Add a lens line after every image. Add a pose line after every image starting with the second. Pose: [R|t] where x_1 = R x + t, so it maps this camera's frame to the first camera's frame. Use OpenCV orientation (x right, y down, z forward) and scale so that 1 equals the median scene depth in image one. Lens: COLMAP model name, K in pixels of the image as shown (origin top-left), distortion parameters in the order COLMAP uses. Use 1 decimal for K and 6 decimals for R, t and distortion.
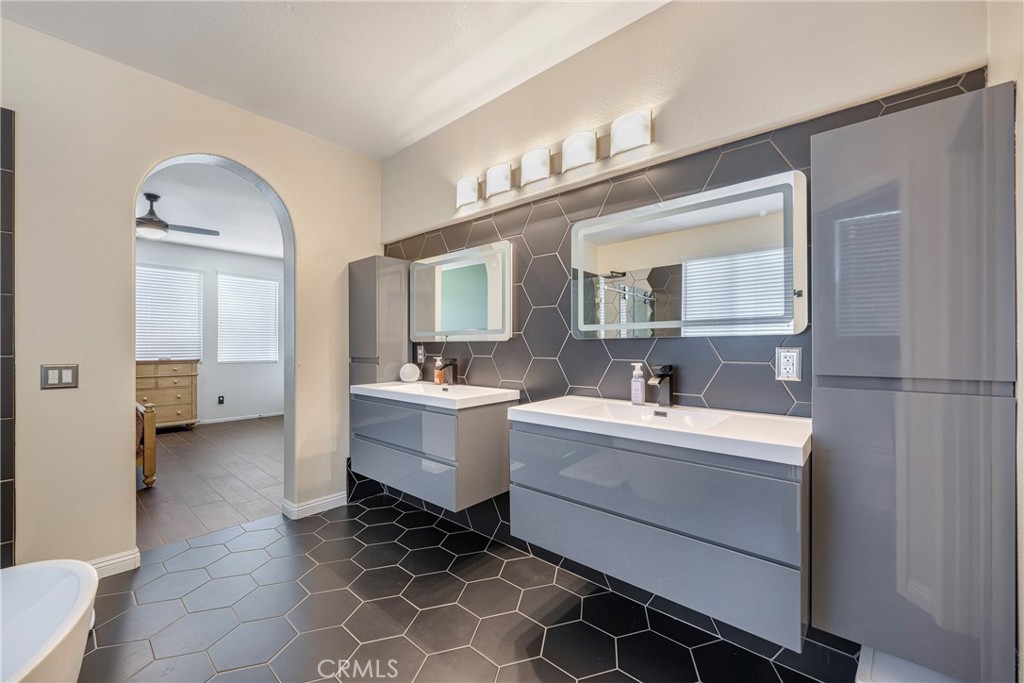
lens RADIAL K [[412.9, 0, 511.6], [0, 412.9, 346.7], [0, 0, 1]] dist [0.000942, 0.000270]
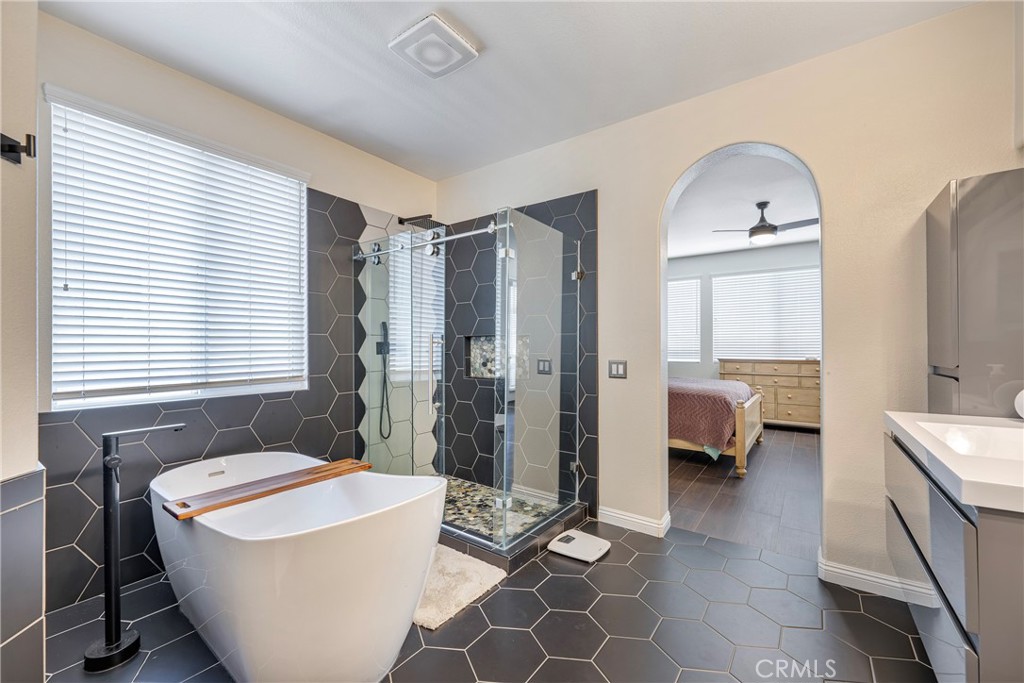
lens RADIAL K [[412.9, 0, 511.6], [0, 412.9, 346.7], [0, 0, 1]] dist [0.000942, 0.000270]
pose [[0.099962, 0.002210, -0.994989, 0.145223], [-0.000086, 0.999998, 0.002213, -0.003495], [0.994991, -0.000136, 0.099962, 0.325539]]
